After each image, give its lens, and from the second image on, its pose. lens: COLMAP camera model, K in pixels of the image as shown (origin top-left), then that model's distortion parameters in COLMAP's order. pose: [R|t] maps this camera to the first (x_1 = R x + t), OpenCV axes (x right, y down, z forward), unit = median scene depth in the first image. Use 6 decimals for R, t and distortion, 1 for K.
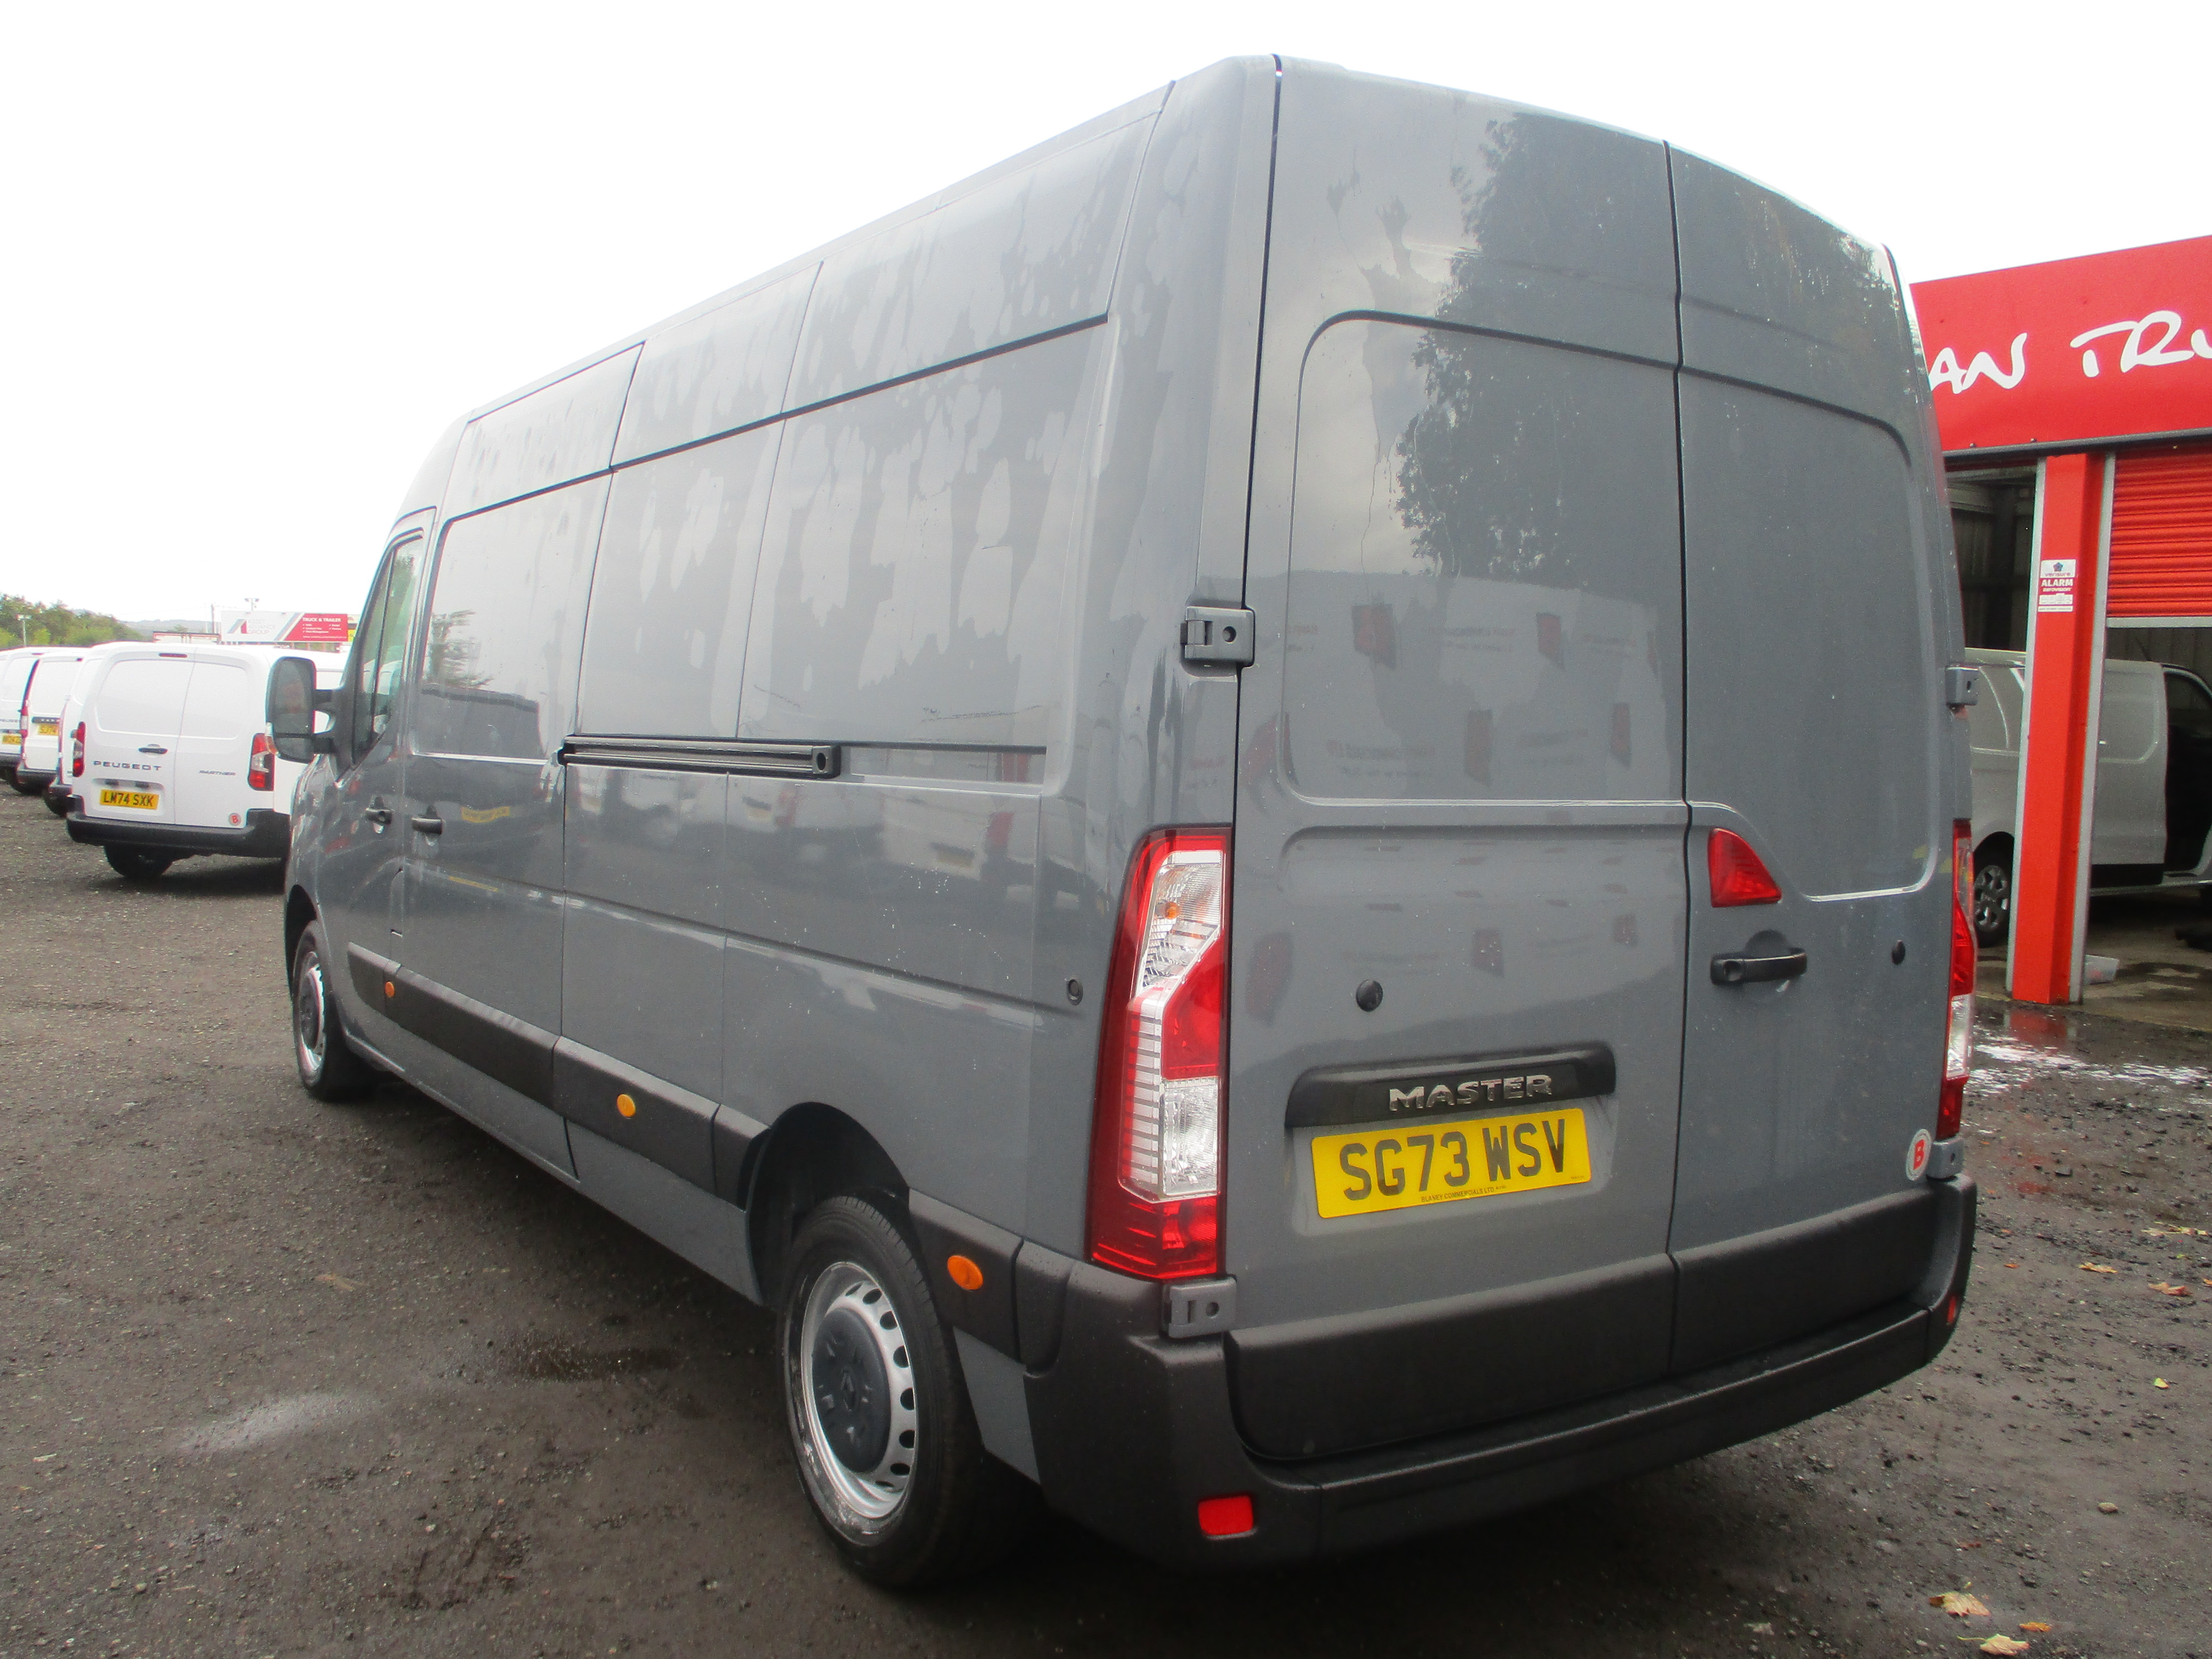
lens RADIAL K [[1821.3, 0, 1101.4], [0, 1821.3, 826.0], [0, 0, 1]] dist [-0.017031, -0.023381]
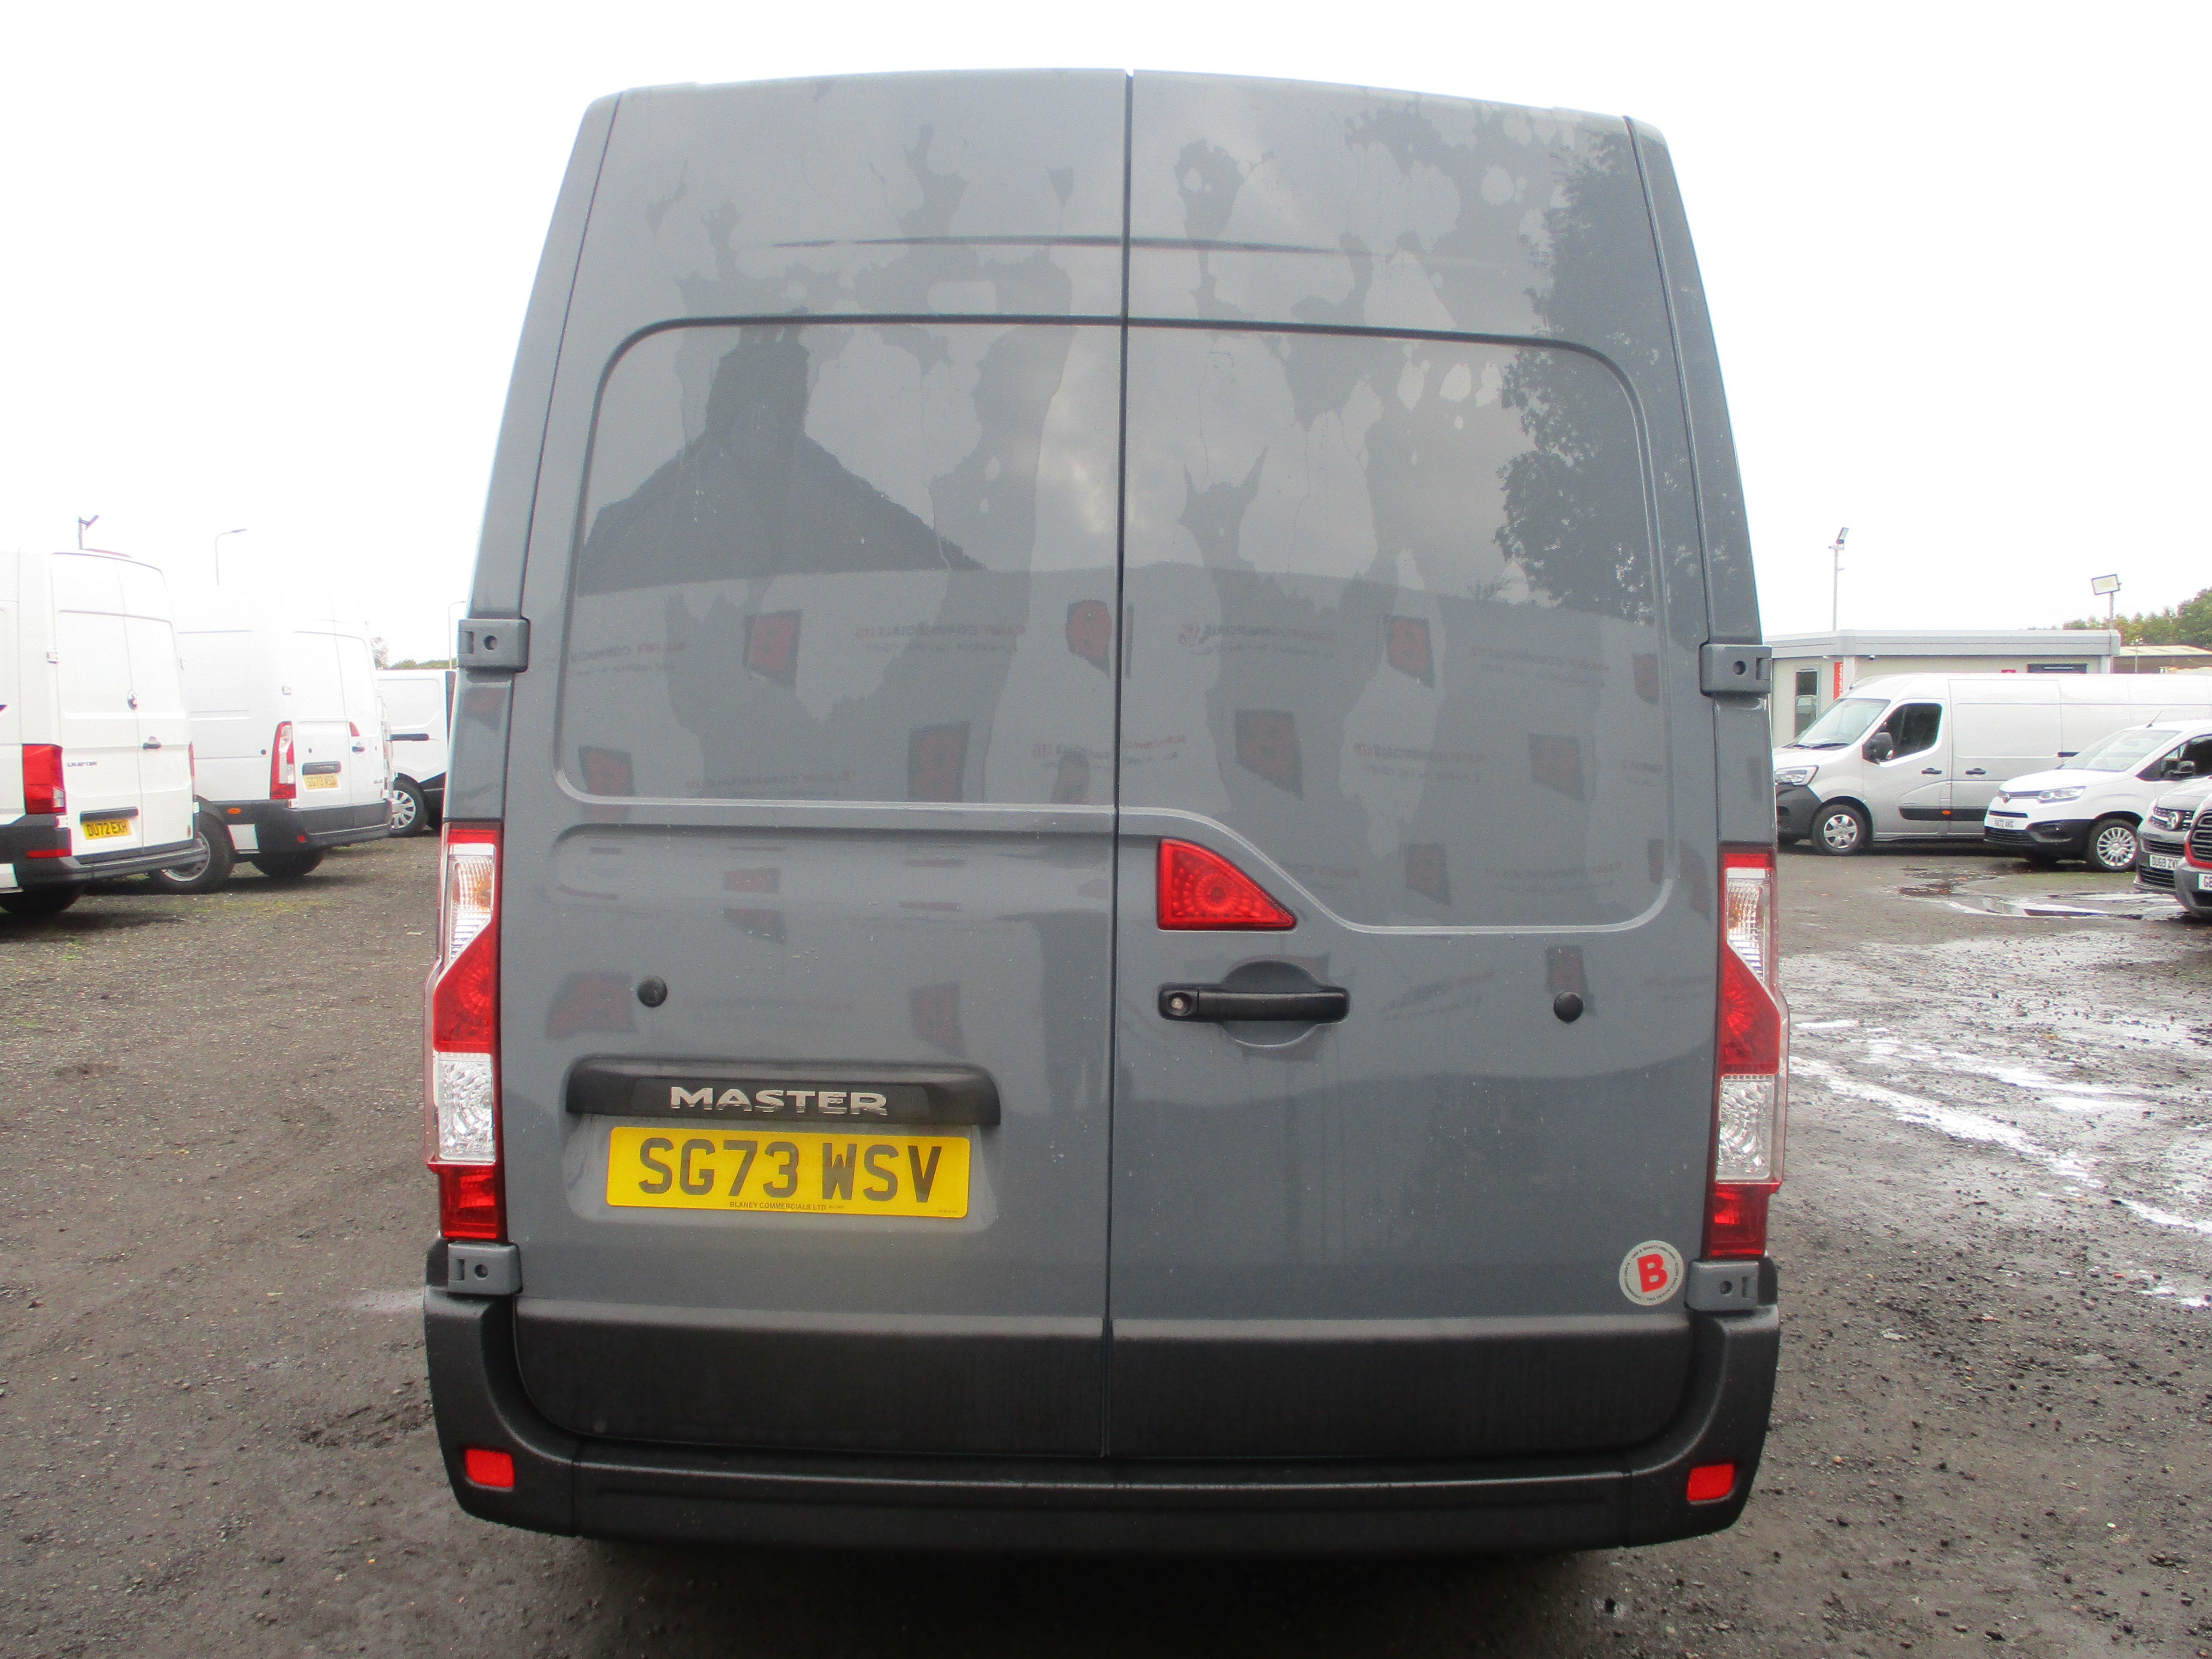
lens RADIAL K [[1821.3, 0, 1105.9], [0, 1821.3, 823.2], [0, 0, 1]] dist [-0.017031, -0.023381]
pose [[0.828964, 0.010658, -0.559201, 0.878428], [-0.023095, 0.999618, -0.015184, 0.008558], [0.558825, 0.025502, 0.828893, 0.284892]]
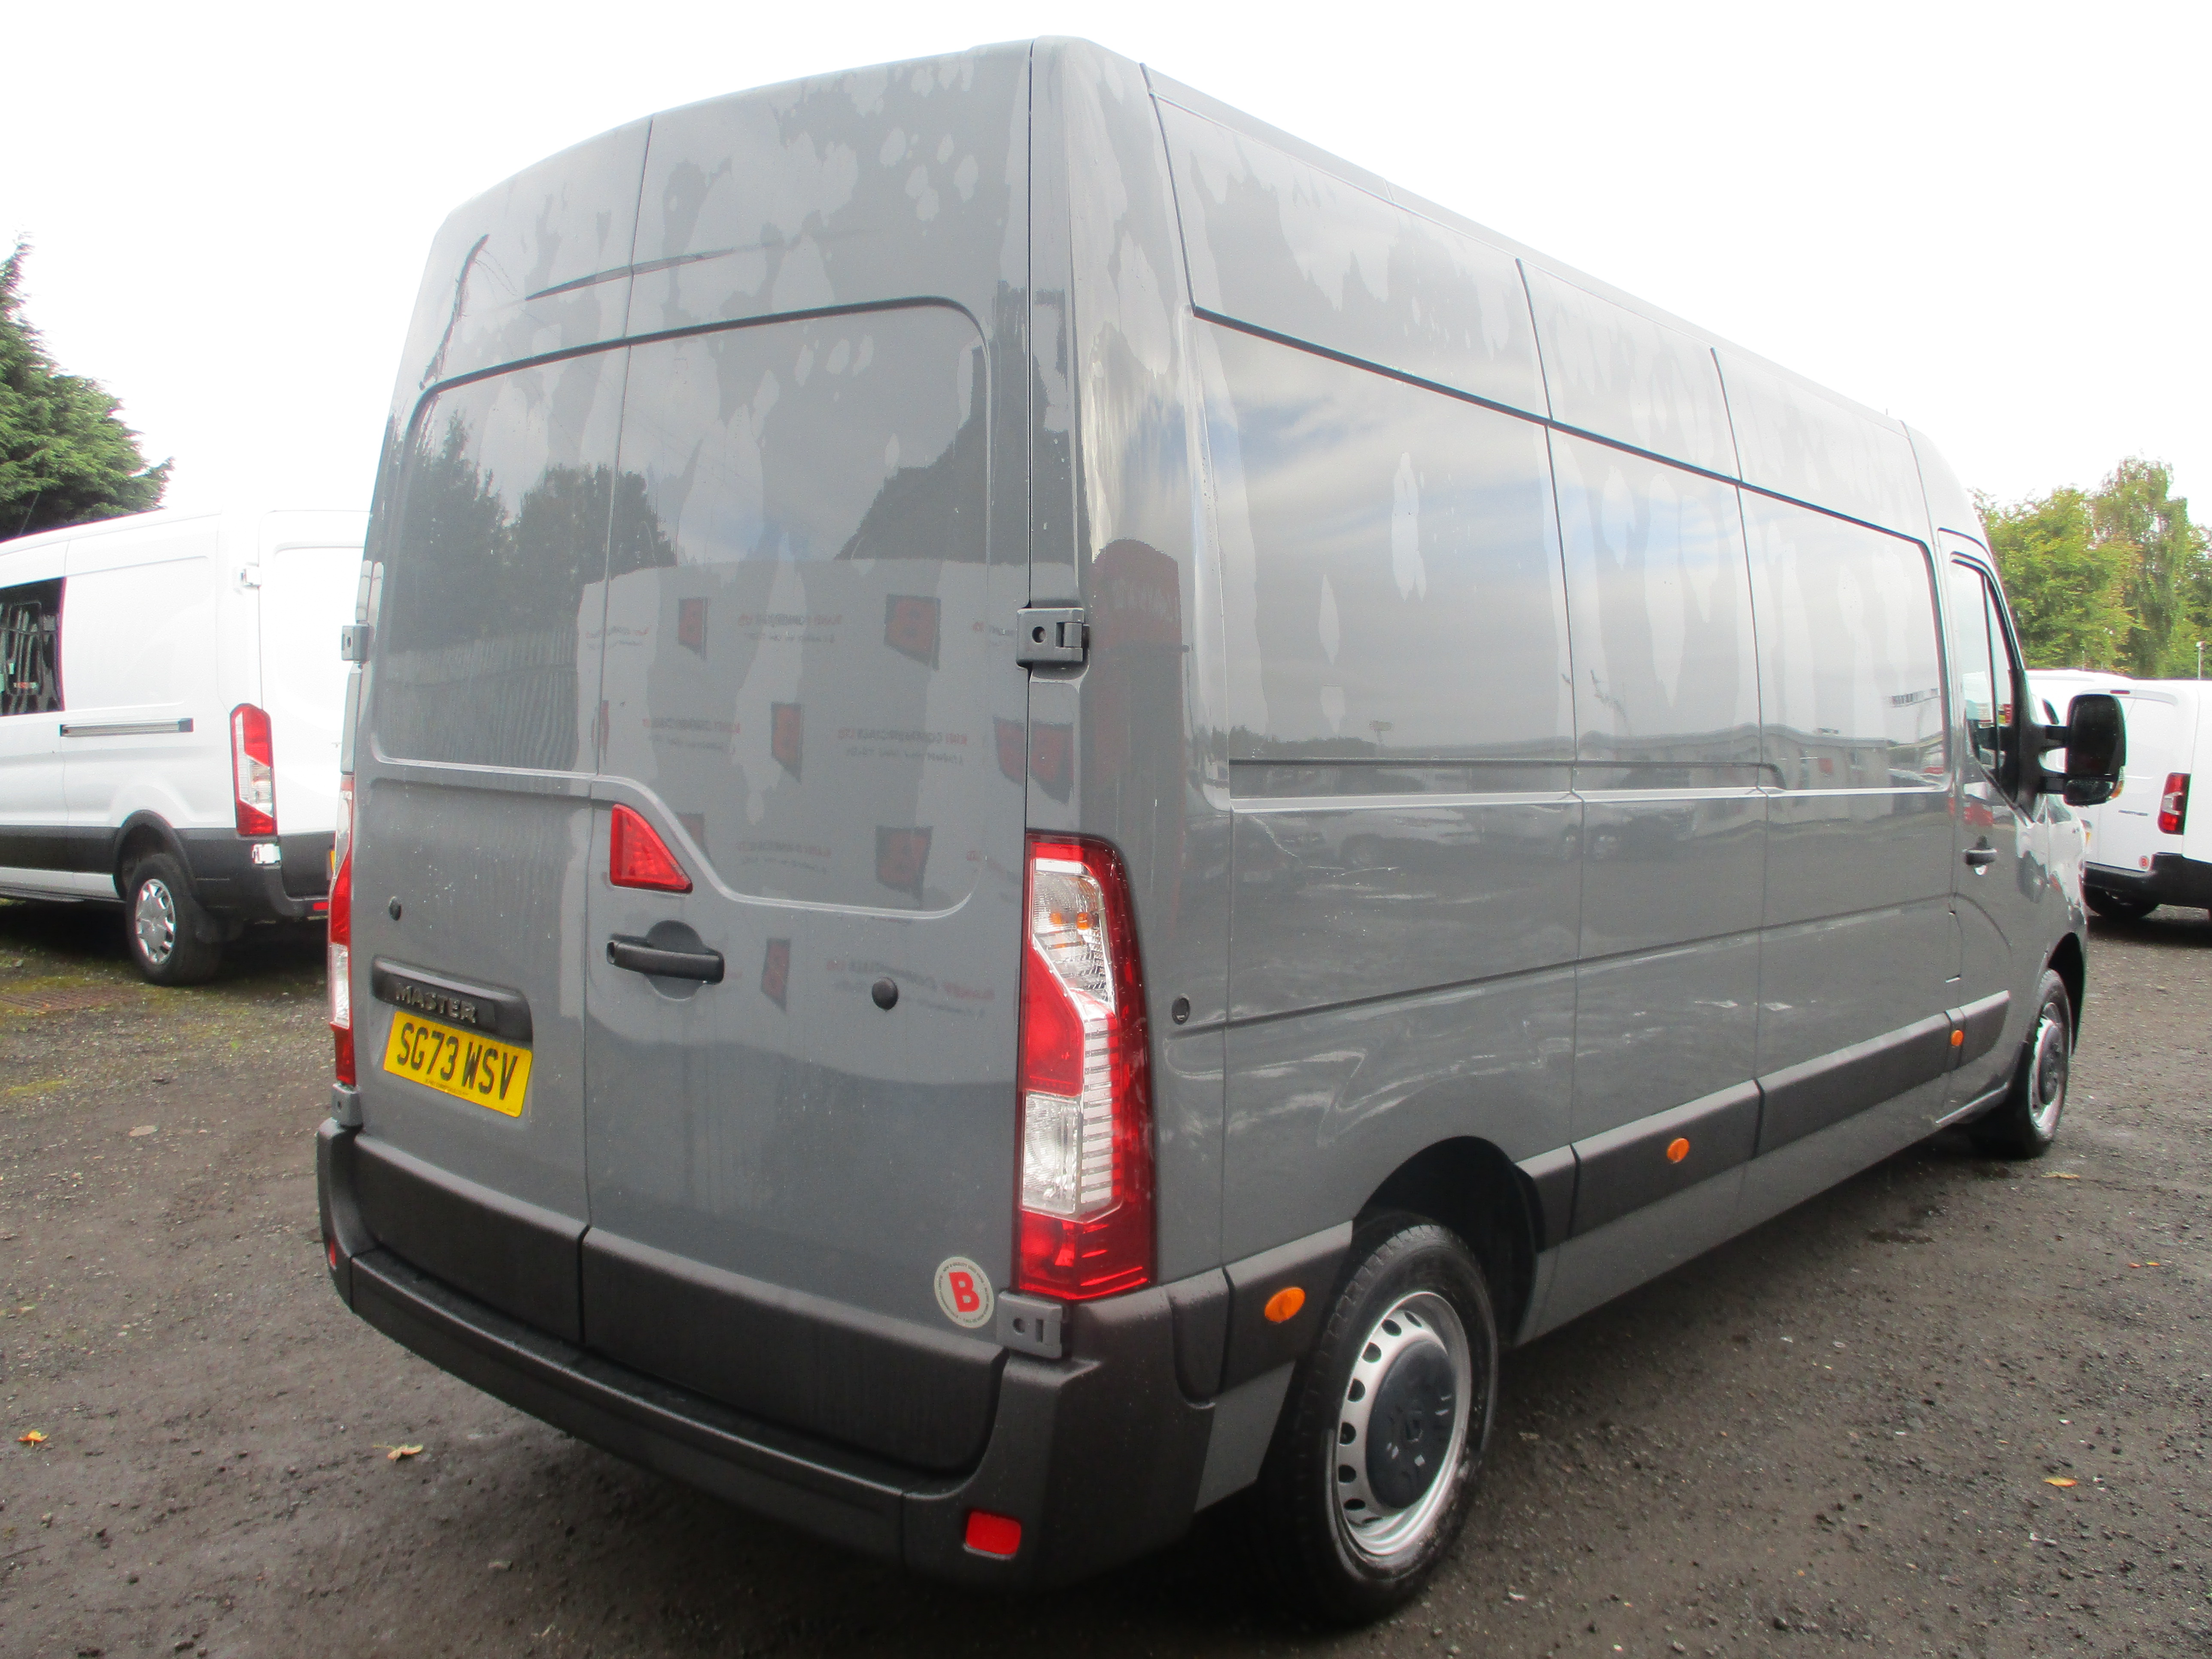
lens RADIAL K [[1821.3, 0, 1099.0], [0, 1821.3, 826.7], [0, 0, 1]] dist [-0.017031, -0.023381]
pose [[0.256770, 0.038017, -0.965725, 1.469518], [-0.067754, 0.997476, 0.021252, -0.026839], [0.964095, 0.059974, 0.258697, 1.092254]]
